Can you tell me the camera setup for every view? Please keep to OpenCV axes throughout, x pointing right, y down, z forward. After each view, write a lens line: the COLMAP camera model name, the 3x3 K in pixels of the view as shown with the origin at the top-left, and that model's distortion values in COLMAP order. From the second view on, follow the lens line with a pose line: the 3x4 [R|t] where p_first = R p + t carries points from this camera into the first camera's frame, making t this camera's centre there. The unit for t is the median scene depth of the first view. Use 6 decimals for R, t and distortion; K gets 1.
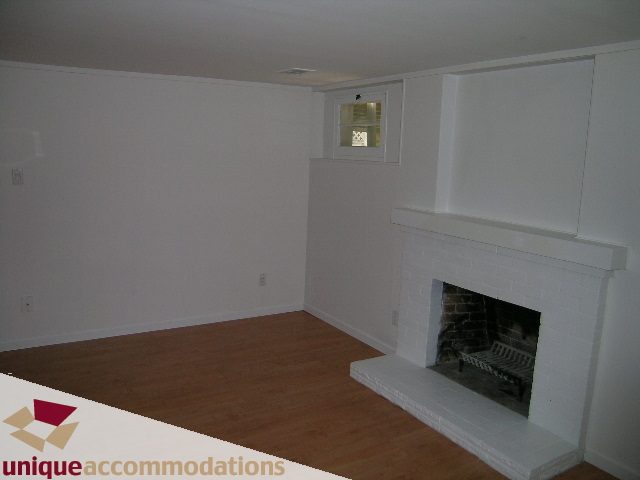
lens RADIAL K [[536.9, 0, 320.0], [0, 536.9, 240.0], [0, 0, 1]] dist [-0.078468, -0.000821]
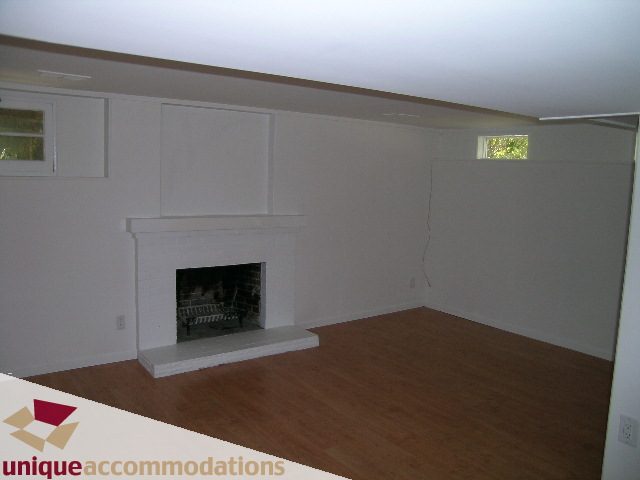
lens RADIAL K [[536.9, 0, 320.0], [0, 536.9, 240.0], [0, 0, 1]] dist [-0.078468, -0.000821]
pose [[-0.054821, -0.177672, 0.982562, -1.085984], [0.123658, 0.975258, 0.183251, -0.197863], [-0.990809, 0.131547, -0.031494, 0.736810]]
